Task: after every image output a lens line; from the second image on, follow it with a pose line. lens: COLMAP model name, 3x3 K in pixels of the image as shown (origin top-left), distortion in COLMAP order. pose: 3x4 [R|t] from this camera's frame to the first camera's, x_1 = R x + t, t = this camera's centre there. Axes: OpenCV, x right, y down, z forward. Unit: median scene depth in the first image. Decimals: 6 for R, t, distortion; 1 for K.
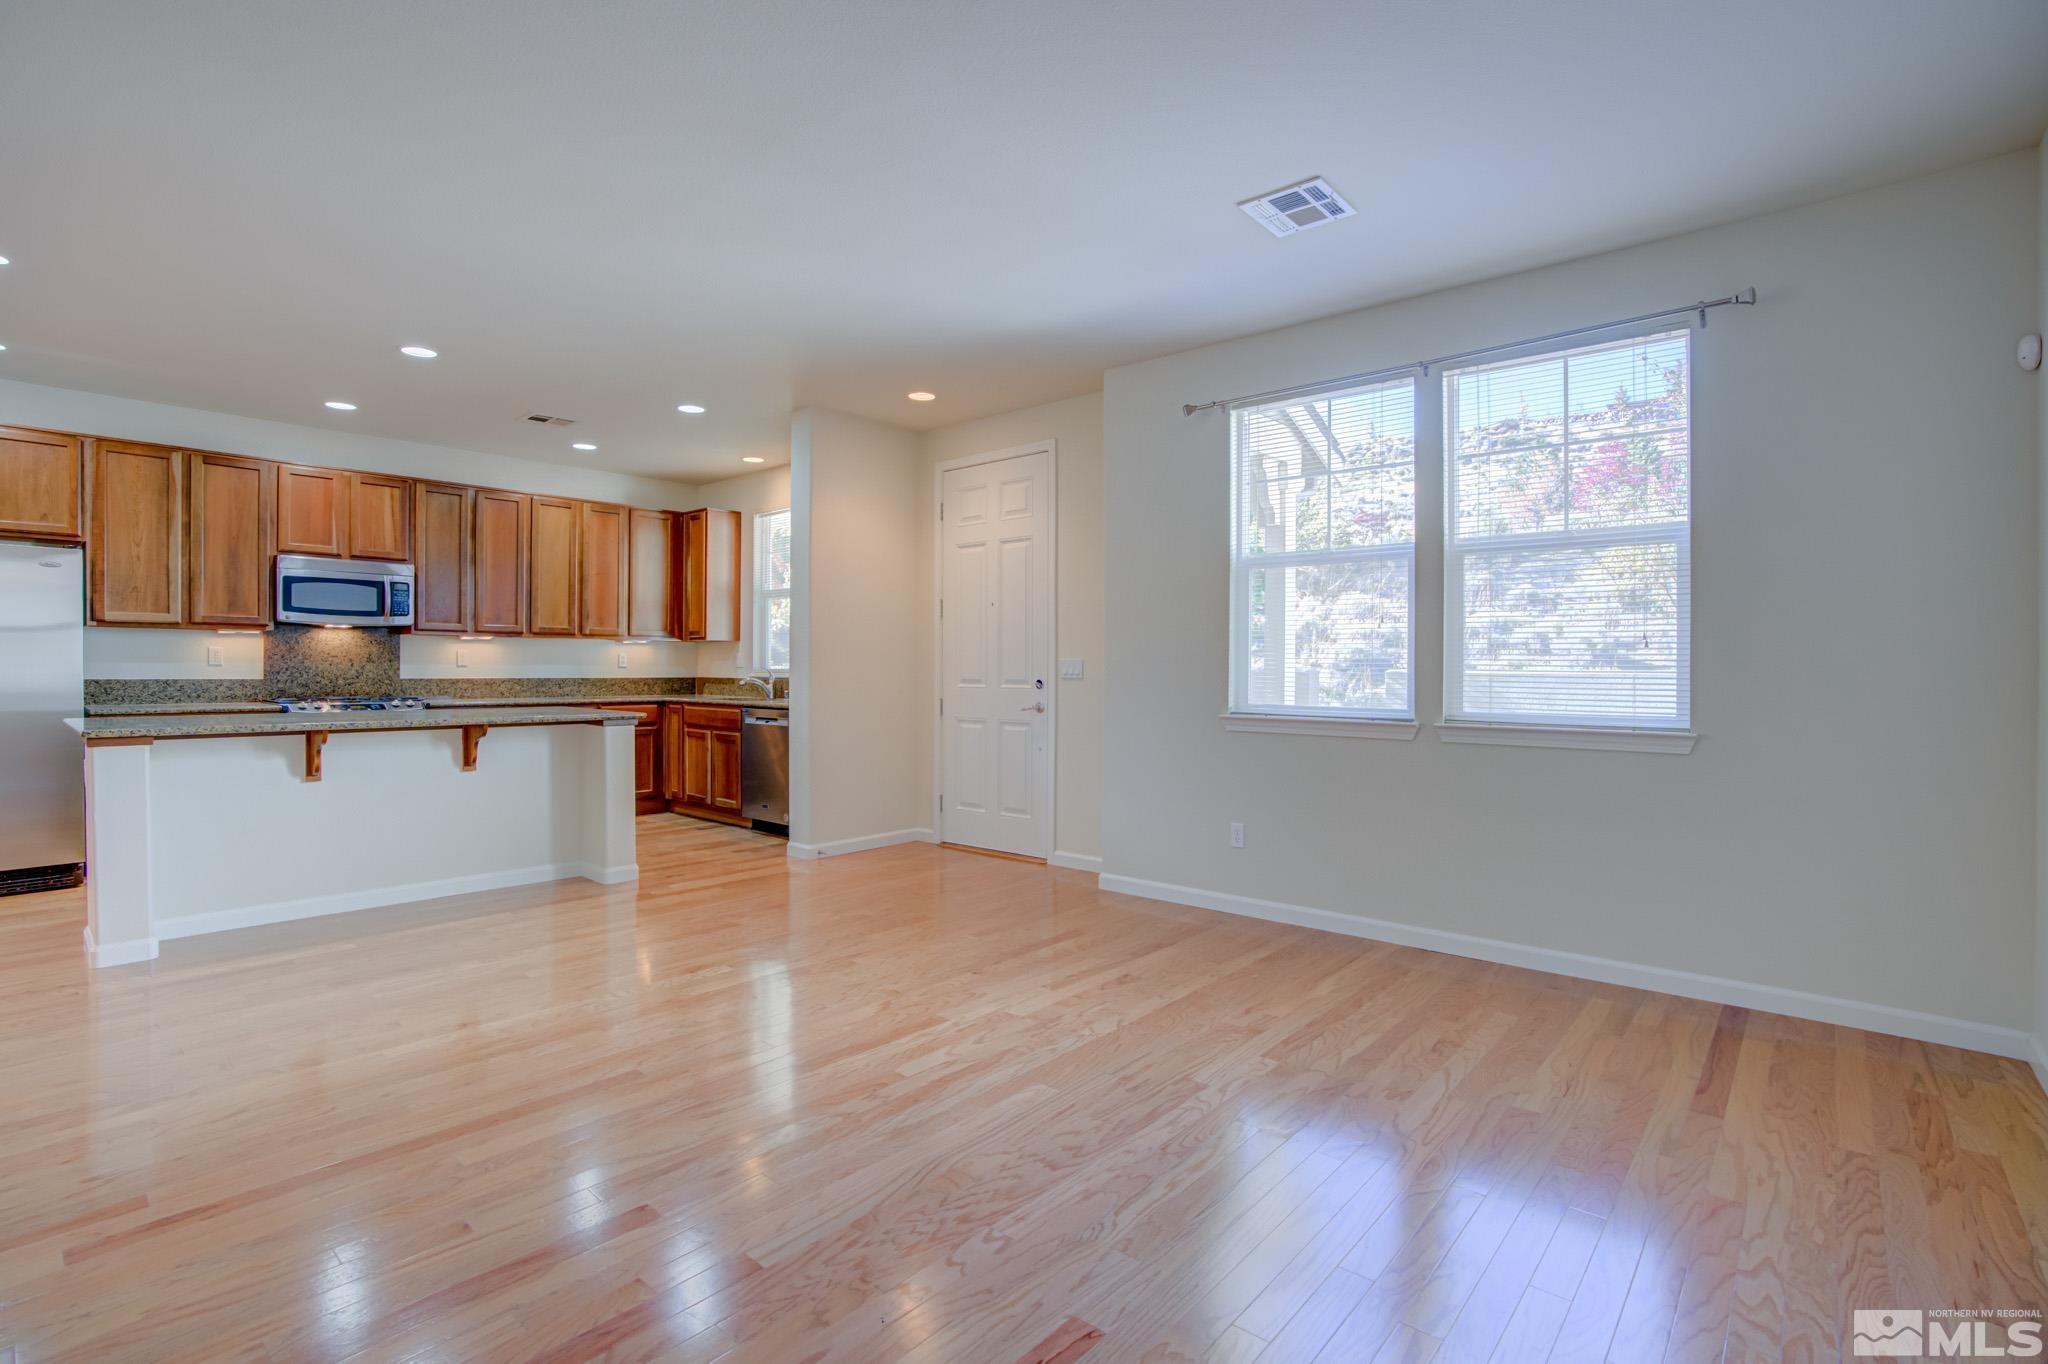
lens RADIAL K [[961.1, 0, 1061.7], [0, 961.1, 675.9], [0, 0, 1]] dist [-0.054936, 0.018100]
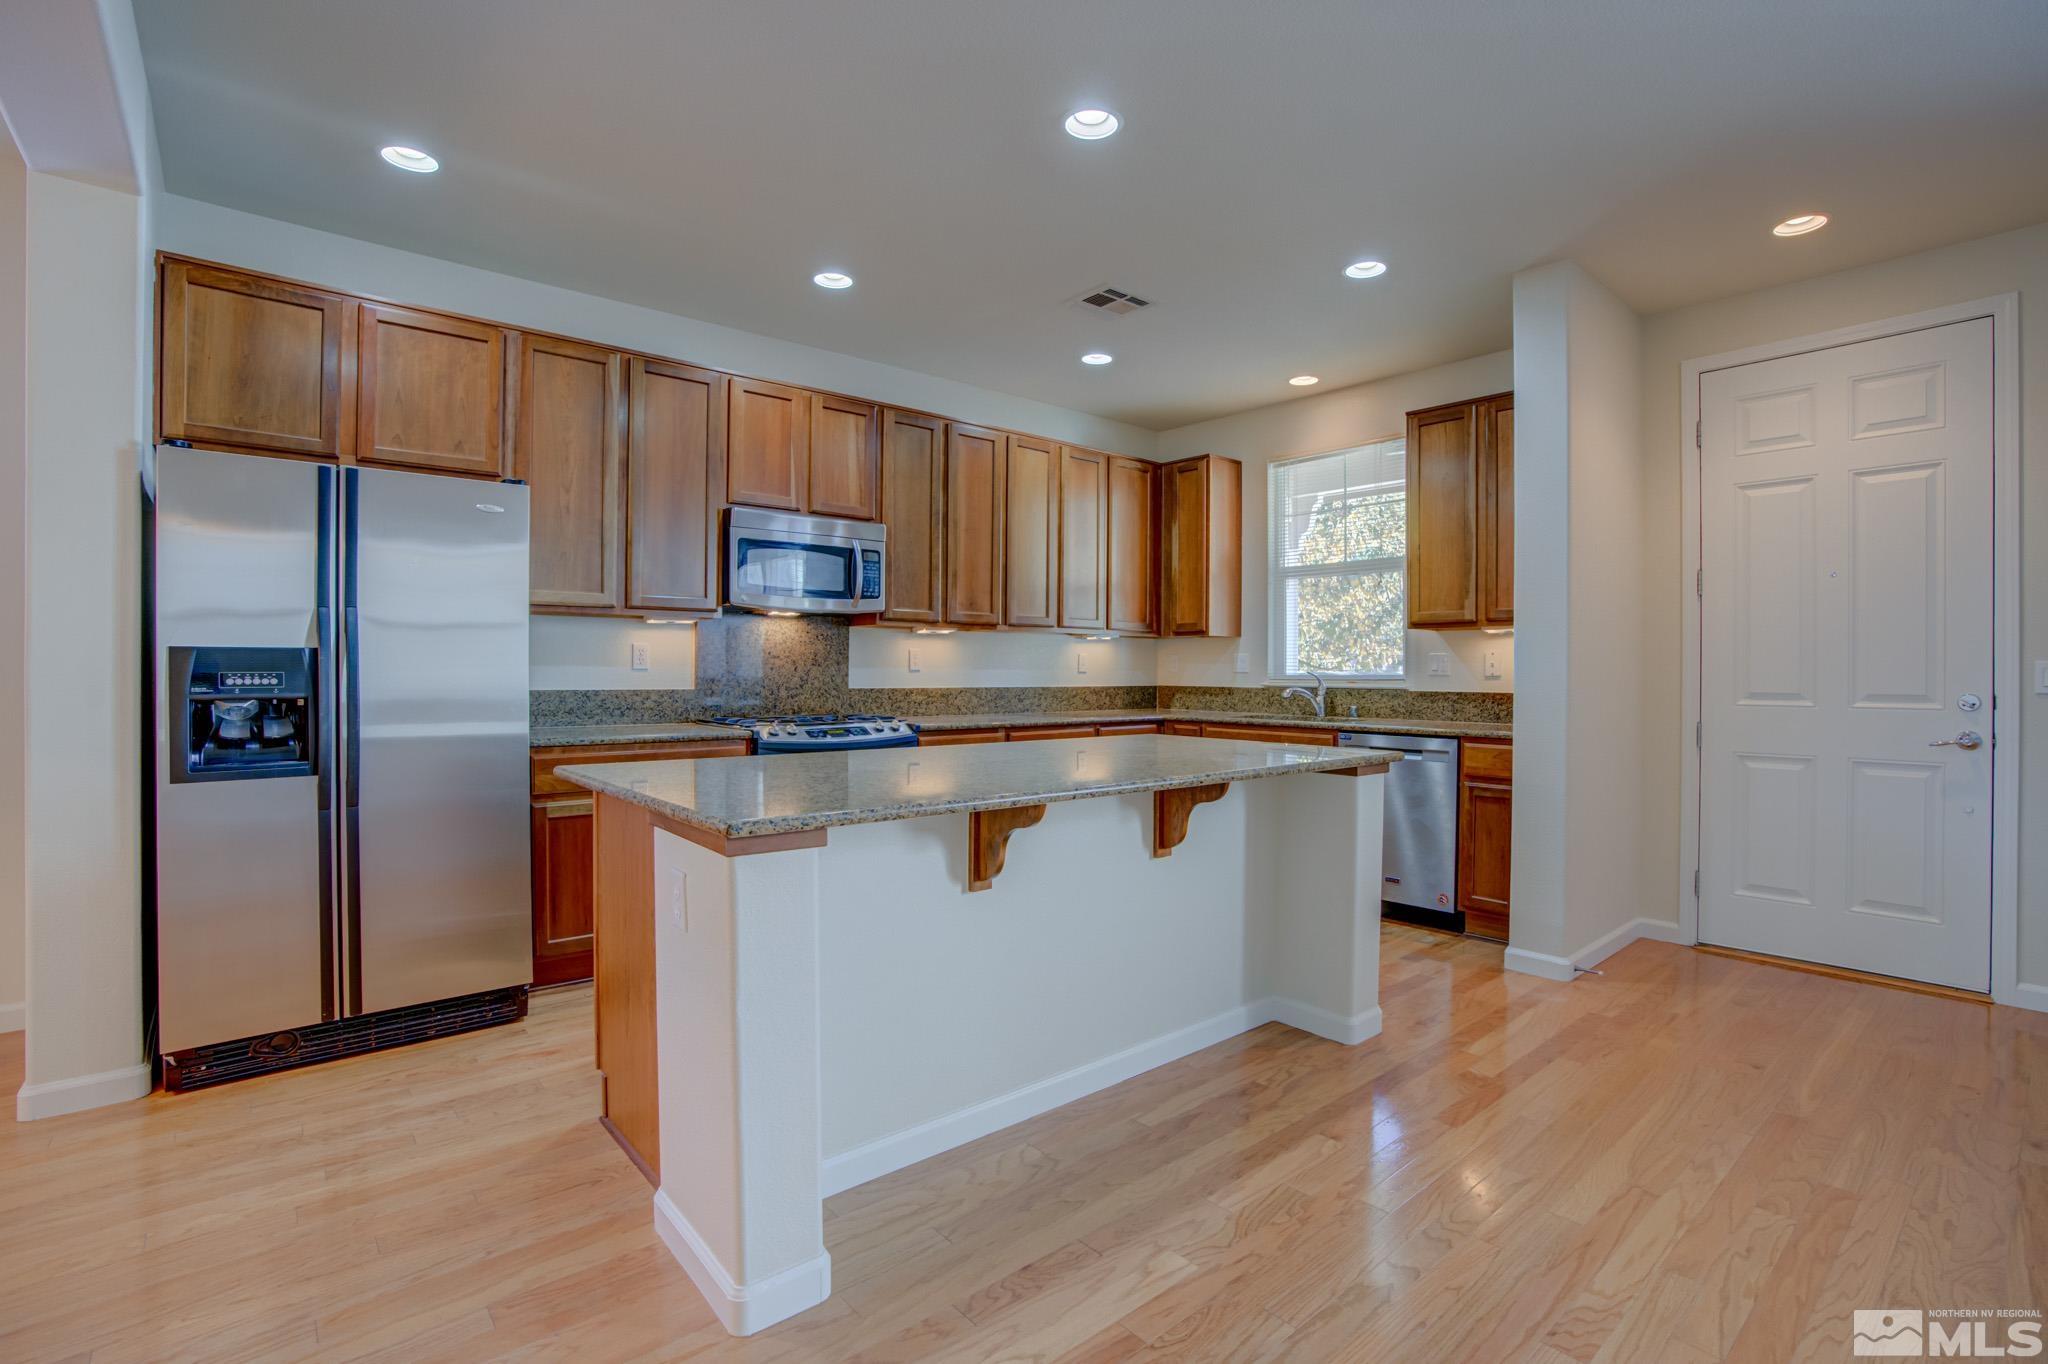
lens RADIAL K [[961.1, 0, 1048.5], [0, 961.1, 674.7], [0, 0, 1]] dist [-0.054936, 0.018100]
pose [[0.990184, 0.001620, -0.139759, -0.478324], [-0.002203, 0.999990, -0.004014, -0.005149], [0.139751, 0.004283, 0.990177, 0.317427]]
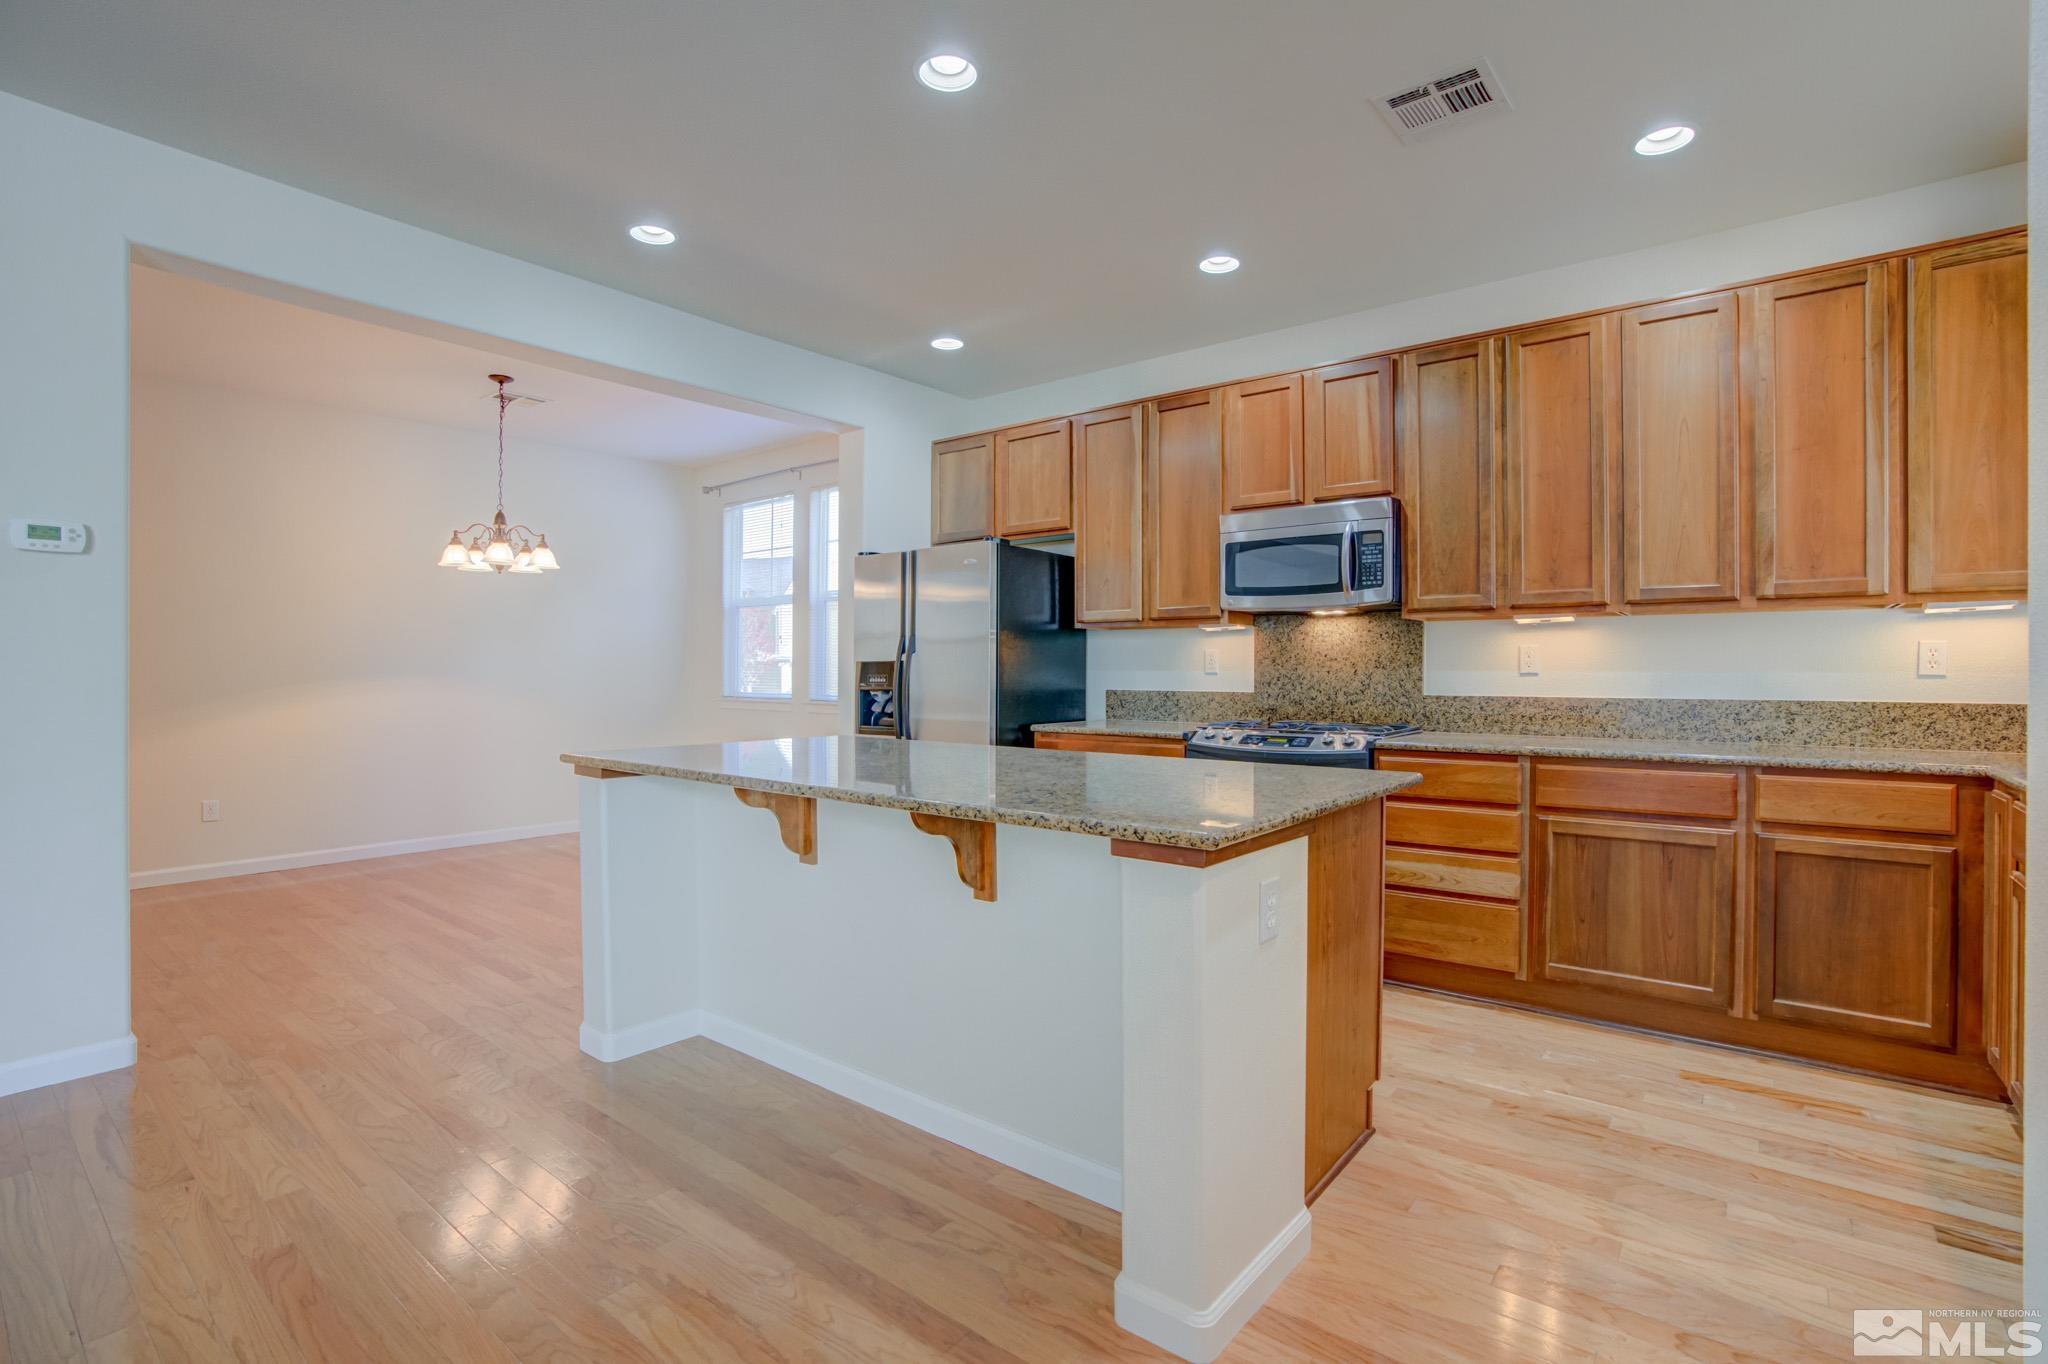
lens RADIAL K [[961.1, 0, 1032.9], [0, 961.1, 671.5], [0, 0, 1]] dist [-0.054936, 0.018100]
pose [[0.028745, -0.001527, -0.999586, -0.118604], [-0.006458, 0.999978, -0.001713, -0.010012], [0.999566, 0.006505, 0.028735, 0.779523]]
